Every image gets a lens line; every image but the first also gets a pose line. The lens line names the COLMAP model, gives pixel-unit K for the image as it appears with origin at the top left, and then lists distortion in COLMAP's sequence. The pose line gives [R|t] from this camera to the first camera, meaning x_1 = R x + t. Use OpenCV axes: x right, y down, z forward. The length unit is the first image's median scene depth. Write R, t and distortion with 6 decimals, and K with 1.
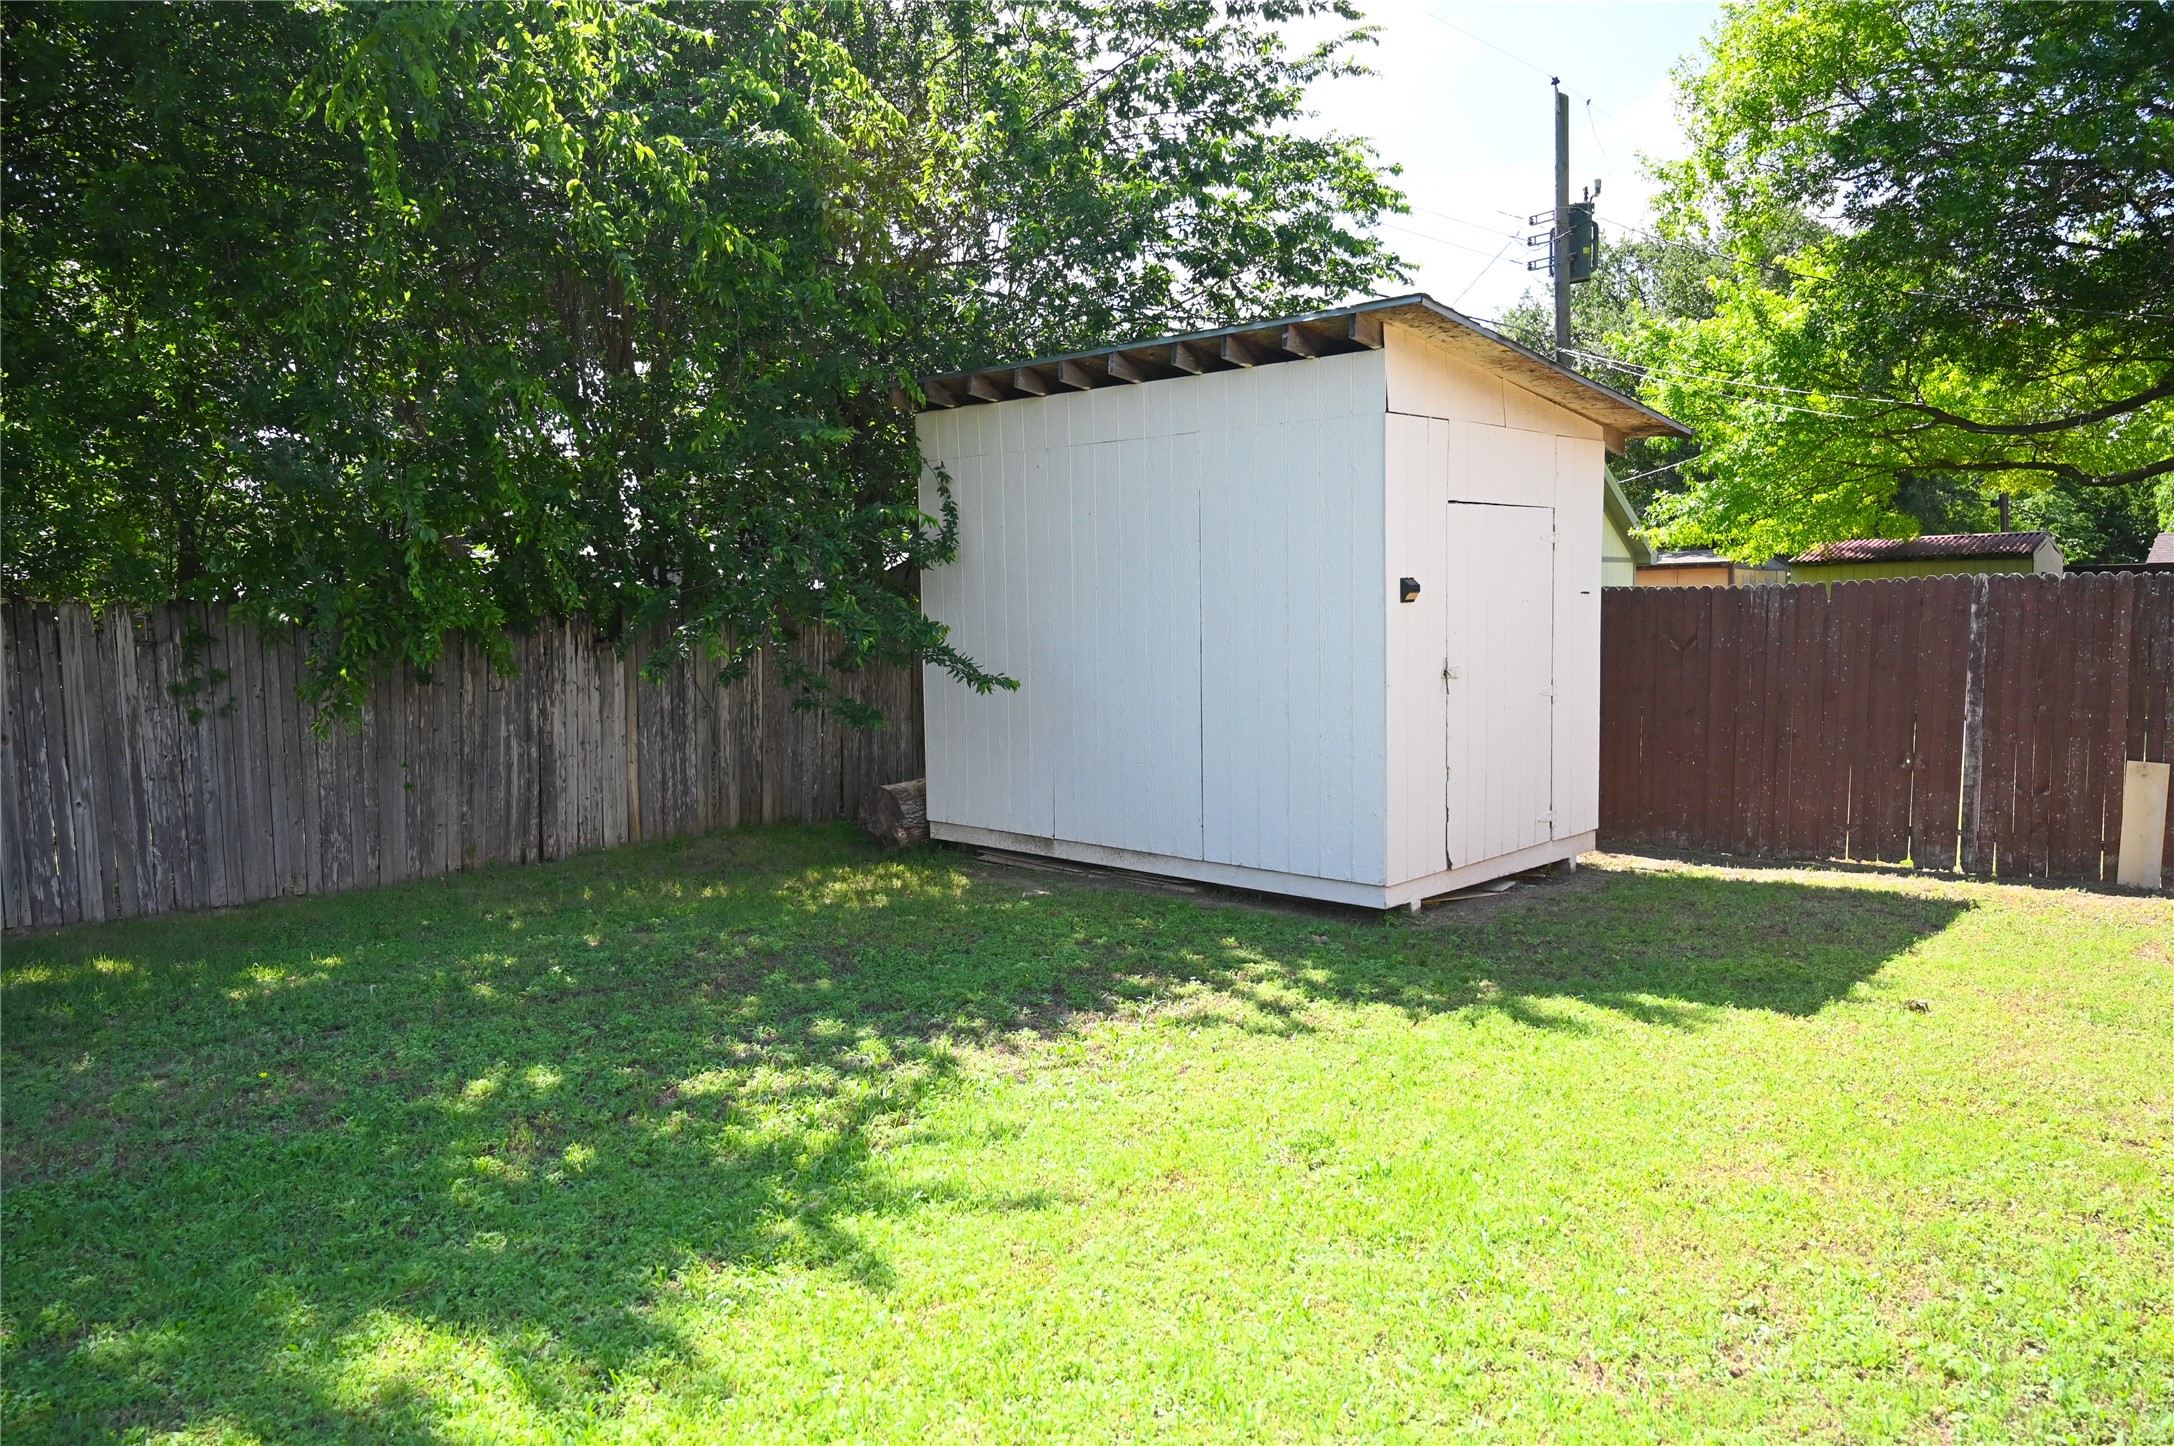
lens RADIAL K [[1469.3, 0, 1087.6], [0, 1469.3, 718.5], [0, 0, 1]] dist [-0.008532, 0.004660]
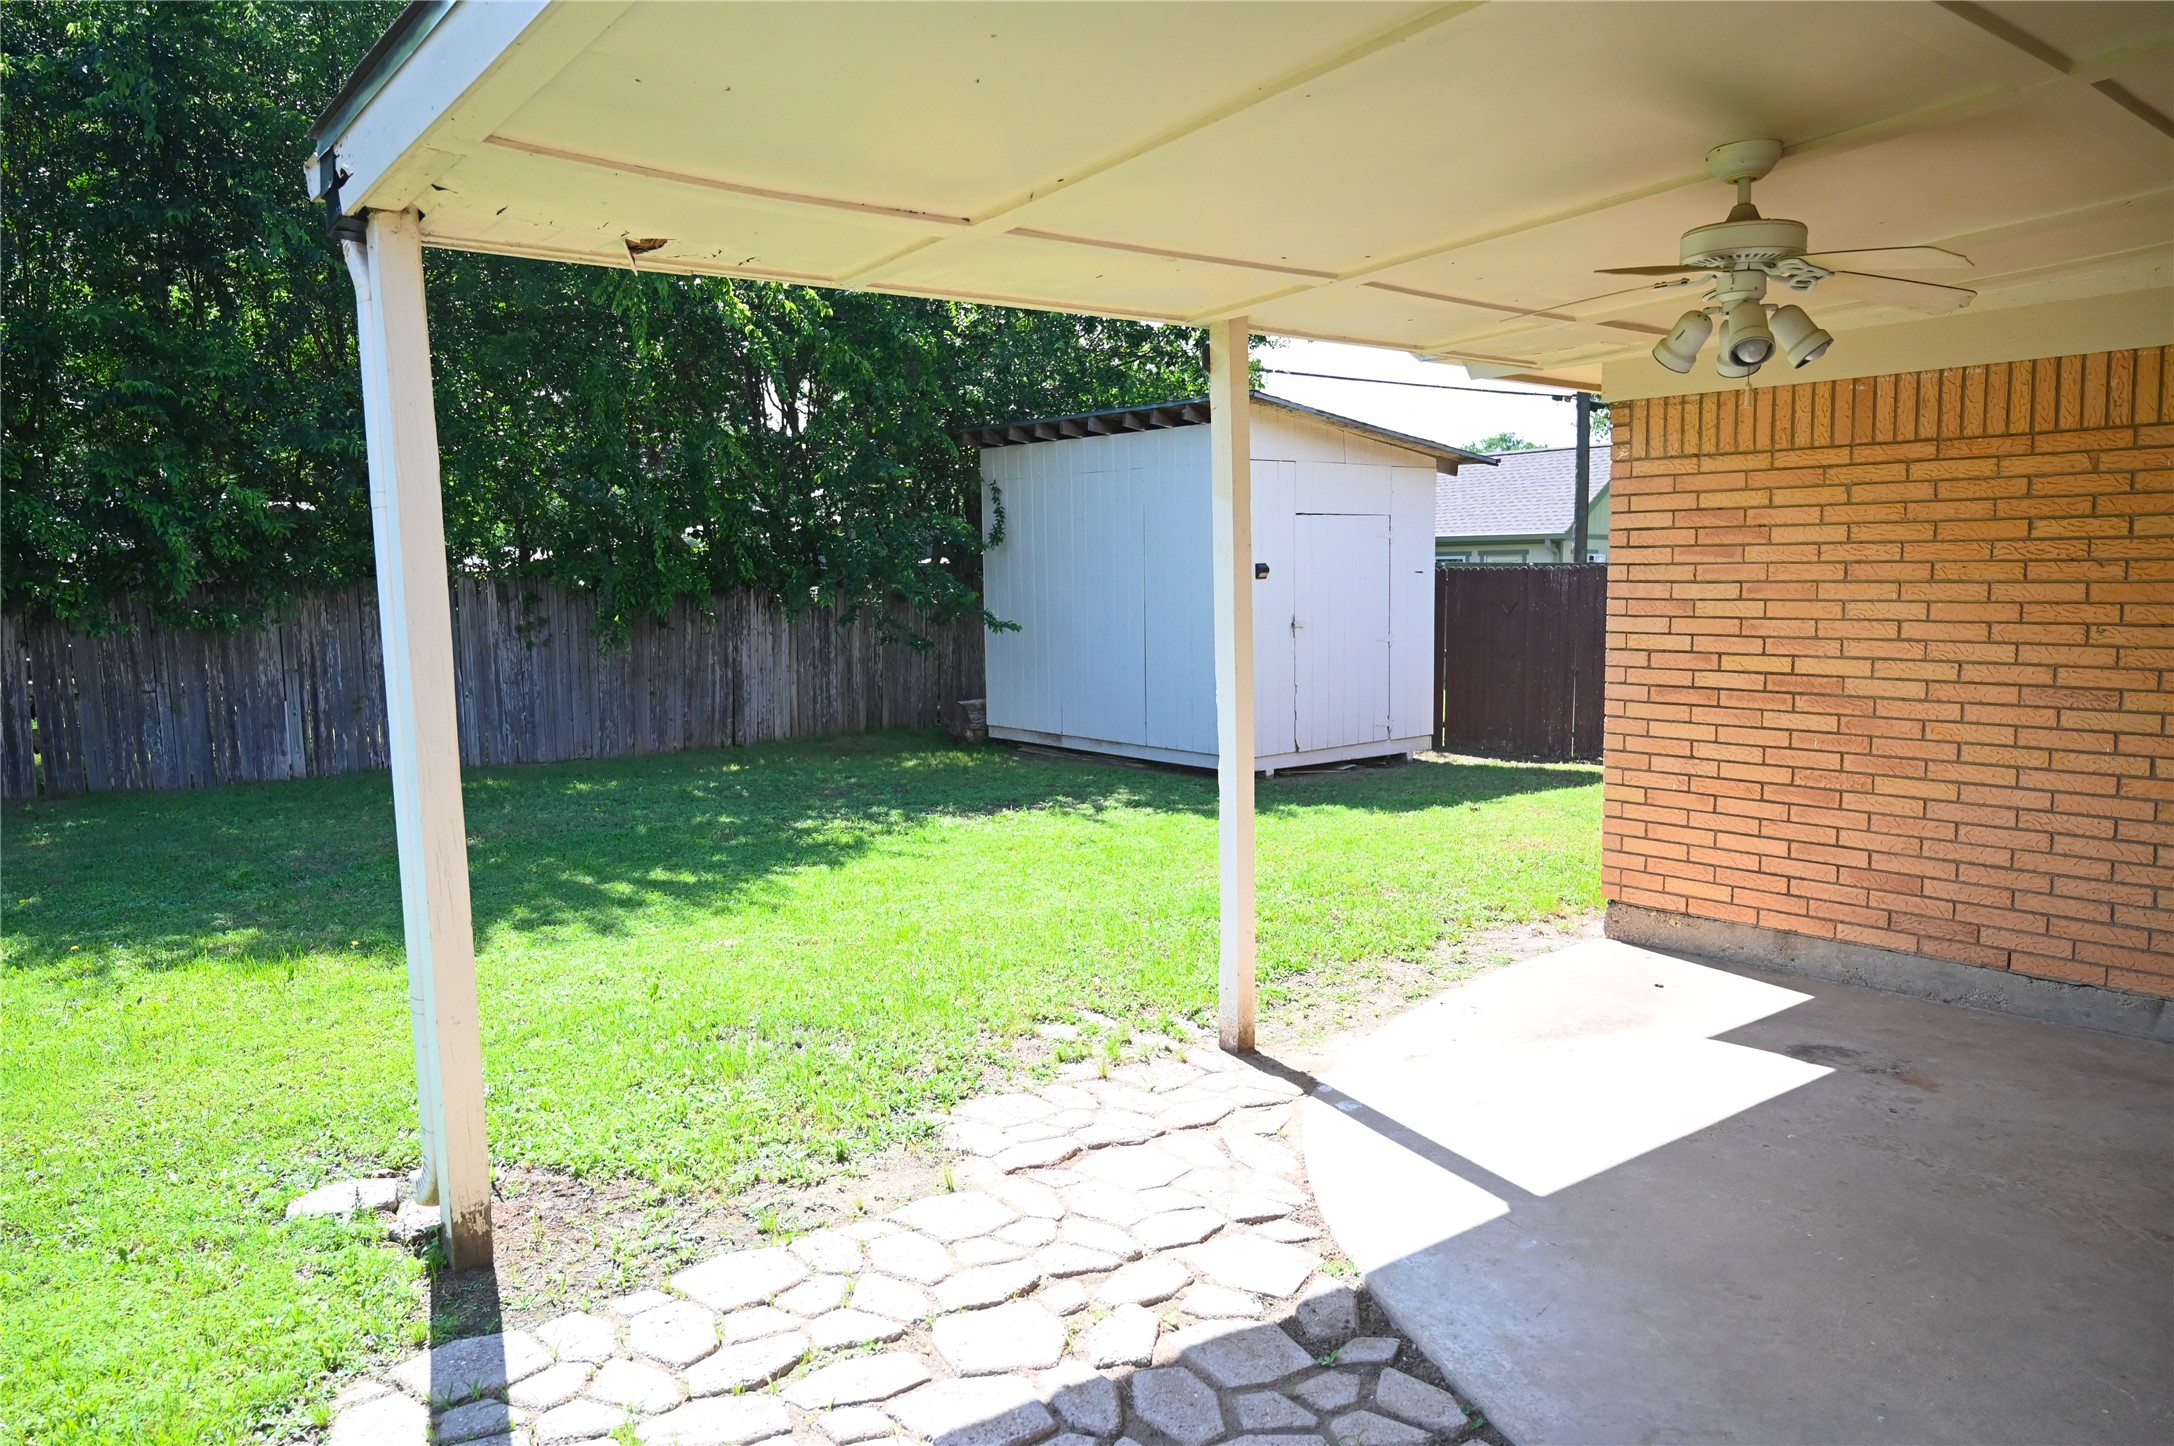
lens RADIAL K [[1487.8, 0, 1096.7], [0, 1487.8, 730.2], [0, 0, 1]] dist [-0.003671, 0.000935]
pose [[0.992100, 0.016390, -0.124370, 0.200351], [-0.012963, 0.999515, 0.028312, 0.033379], [0.124774, -0.026476, 0.991832, -0.502253]]
